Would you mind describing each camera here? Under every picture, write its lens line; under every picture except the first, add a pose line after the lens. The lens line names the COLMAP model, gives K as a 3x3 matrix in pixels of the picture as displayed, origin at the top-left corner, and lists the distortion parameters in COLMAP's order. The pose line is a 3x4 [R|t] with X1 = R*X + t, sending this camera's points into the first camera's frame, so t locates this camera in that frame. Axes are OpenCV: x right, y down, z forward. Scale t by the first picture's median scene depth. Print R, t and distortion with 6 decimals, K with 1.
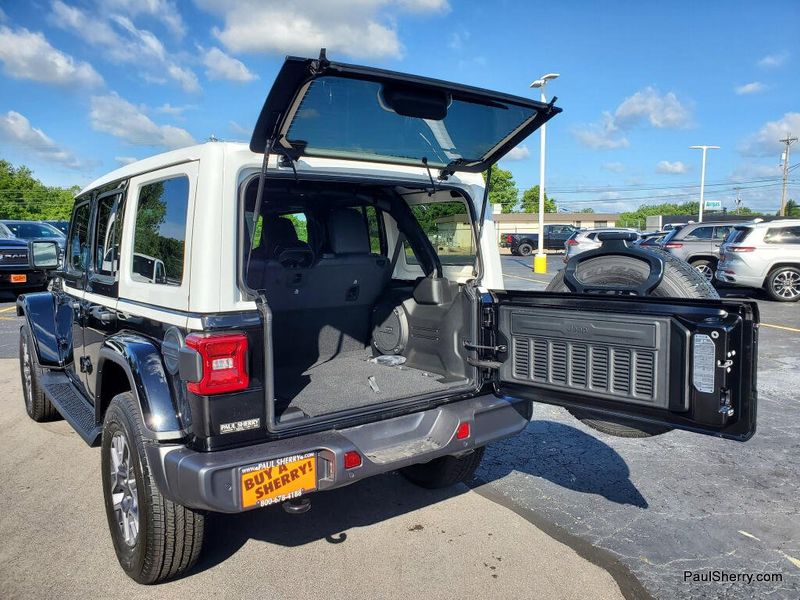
lens RADIAL K [[625.4, 0, 400.0], [0, 625.4, 300.0], [0, 0, 1]] dist [-0.006554, -0.002508]
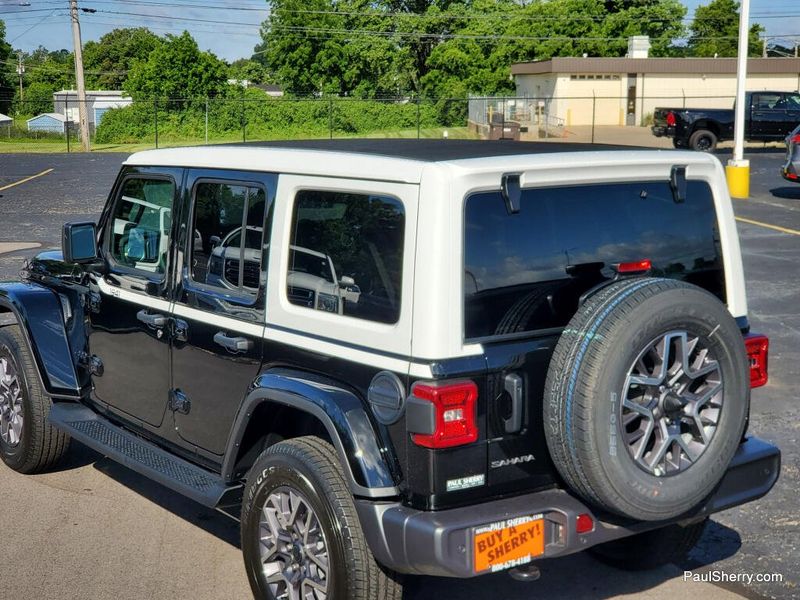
lens RADIAL K [[1251.2, 0, 397.9], [0, 1251.2, 311.3], [0, 0, 1]] dist [0.214581, -0.769931]
pose [[0.999485, 0.007147, -0.031279, -0.295401], [-0.005171, 0.998013, 0.062798, -0.156797], [0.031665, -0.062604, 0.997536, -0.786671]]
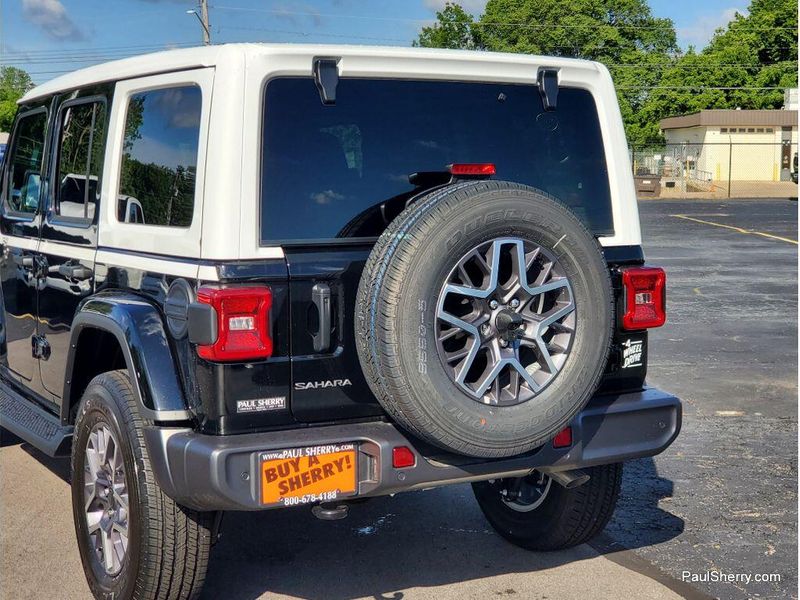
lens RADIAL K [[1311.4, 0, 400.0], [0, 1311.4, 300.0], [0, 0, 1]] dist [0.197685, -1.231215]
pose [[0.990712, 0.018318, -0.134740, 0.138451], [-0.017481, 0.999820, 0.007394, 0.053316], [0.134851, -0.004970, 0.990853, -0.617776]]
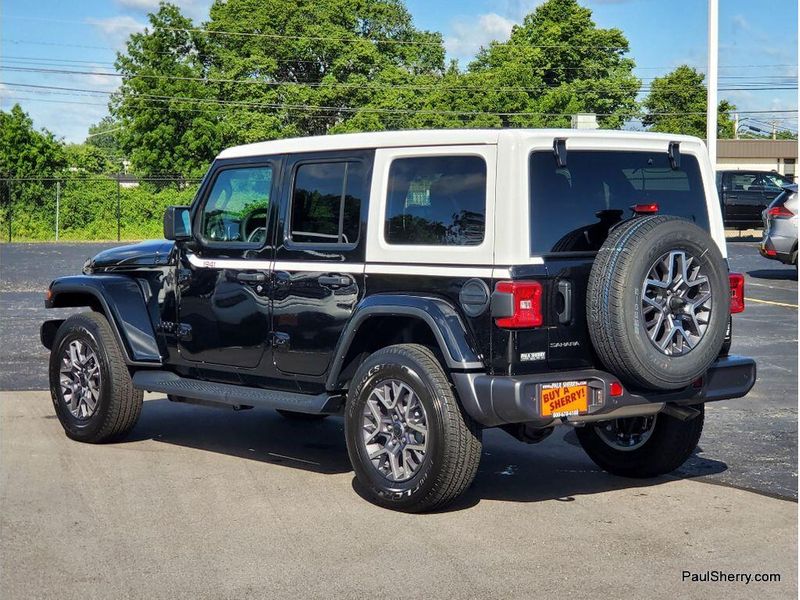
lens RADIAL K [[1608.2, 0, 400.0], [0, 1608.2, 300.0], [0, 0, 1]] dist [0.048914, 0.191839]
pose [[0.999237, 0.002011, 0.039016, -0.641848], [-0.000601, 0.999347, -0.036132, 0.203373], [-0.039063, 0.036081, 0.998585, -2.198578]]
